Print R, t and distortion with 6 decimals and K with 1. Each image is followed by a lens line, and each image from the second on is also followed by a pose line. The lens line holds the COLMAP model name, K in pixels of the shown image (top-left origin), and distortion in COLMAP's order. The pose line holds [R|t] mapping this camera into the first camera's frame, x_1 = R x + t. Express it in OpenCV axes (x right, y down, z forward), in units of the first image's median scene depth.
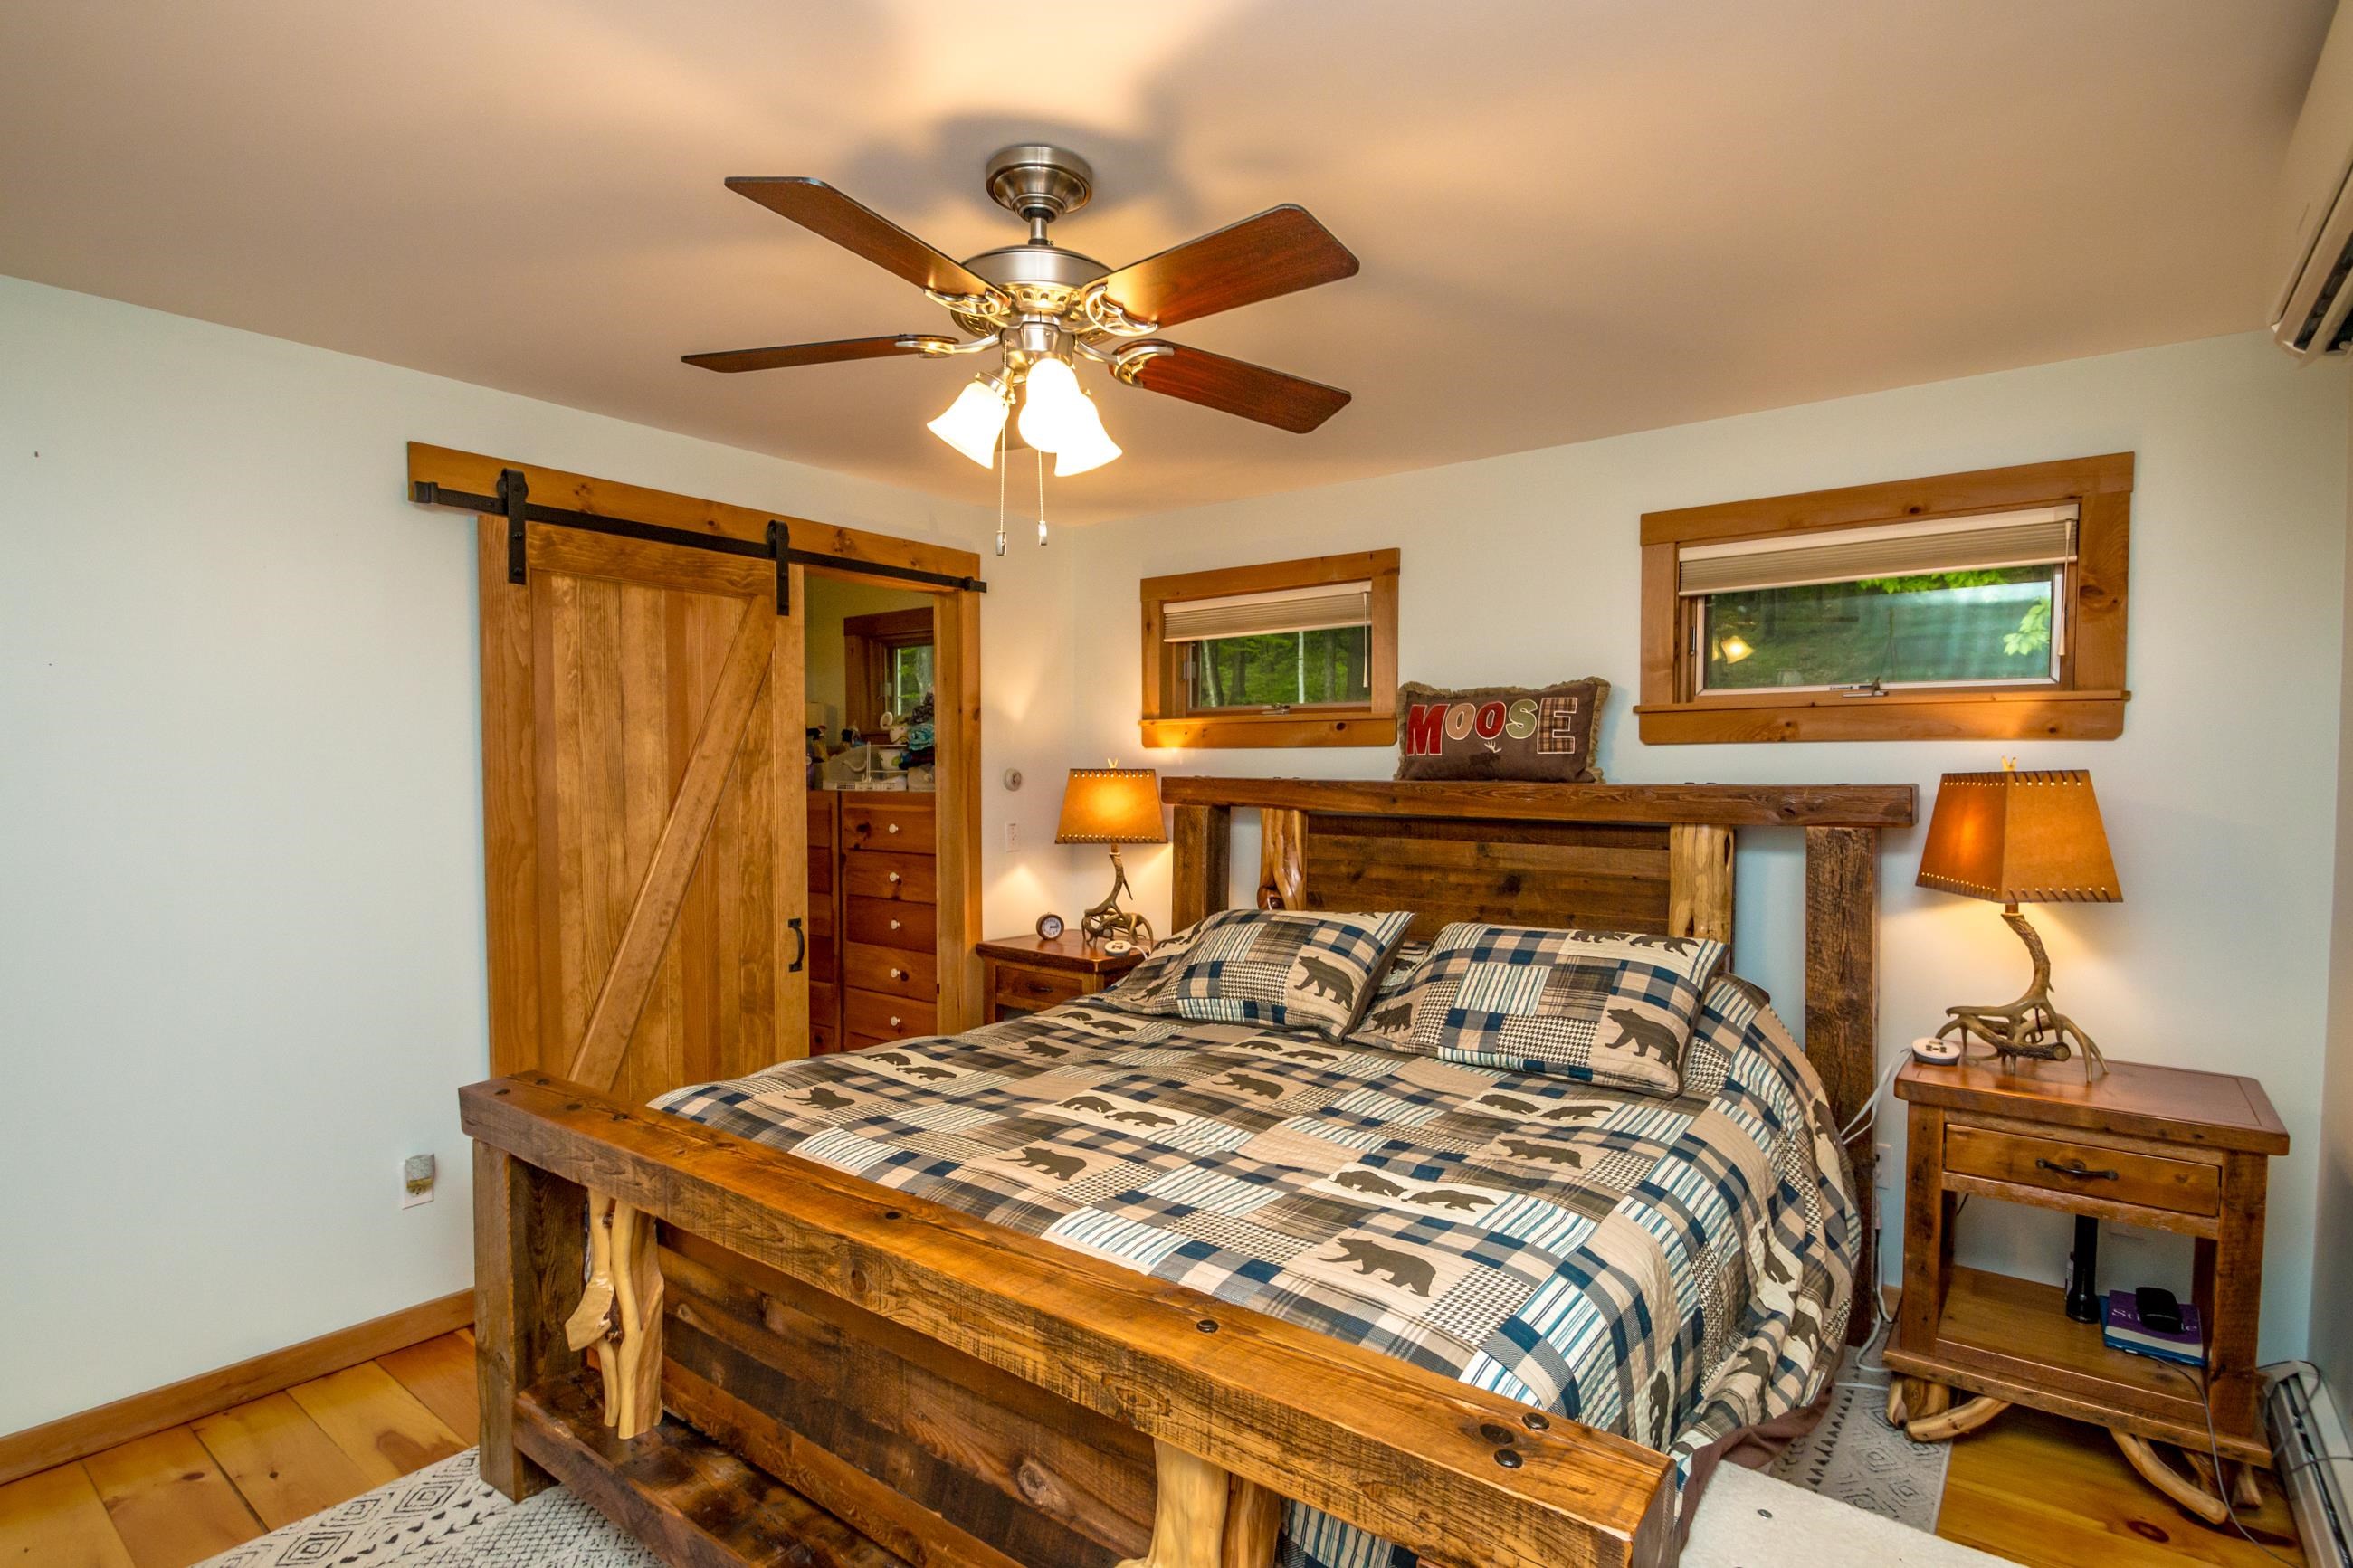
lens RADIAL K [[1143.0, 0, 1141.5], [0, 1143.0, 796.0], [0, 0, 1]] dist [-0.000032, -0.000379]
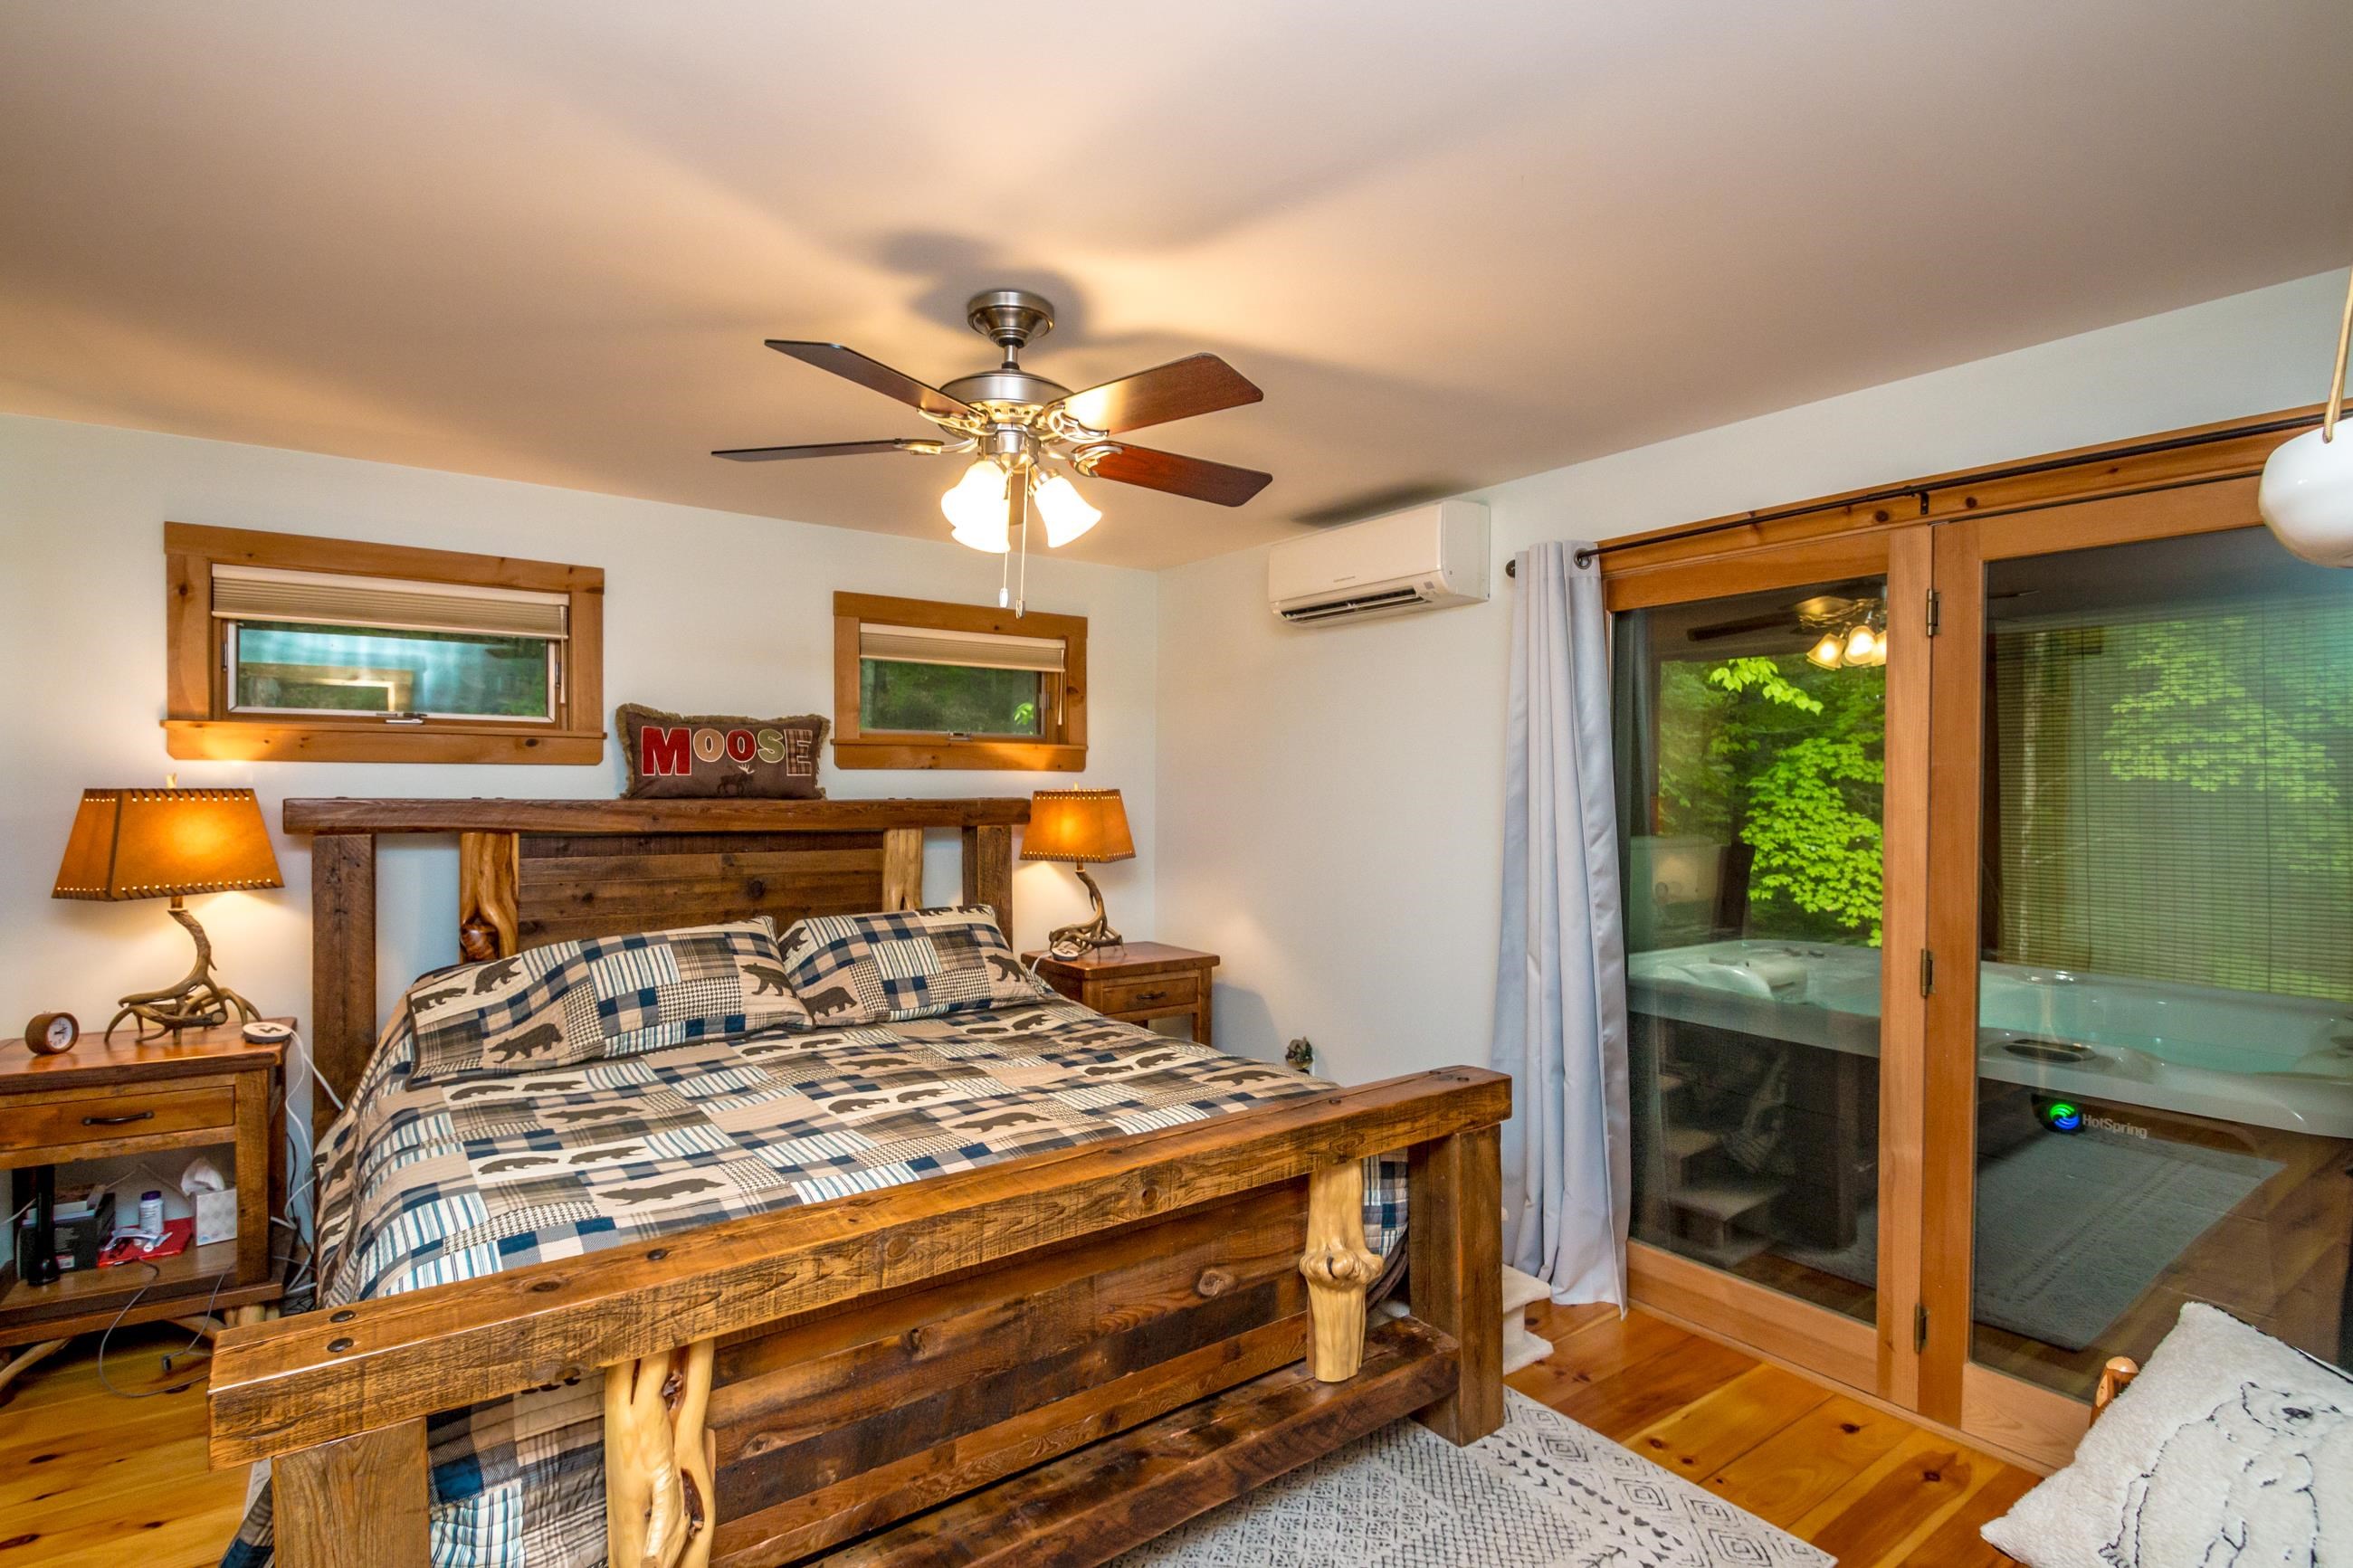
lens RADIAL K [[1143.0, 0, 1141.5], [0, 1143.0, 796.0], [0, 0, 1]] dist [-0.000032, -0.000379]
pose [[0.295575, -0.011021, 0.955256, -0.711668], [0.019822, 0.999789, 0.005401, -0.015273], [-0.955114, 0.017339, 0.295731, 0.301631]]
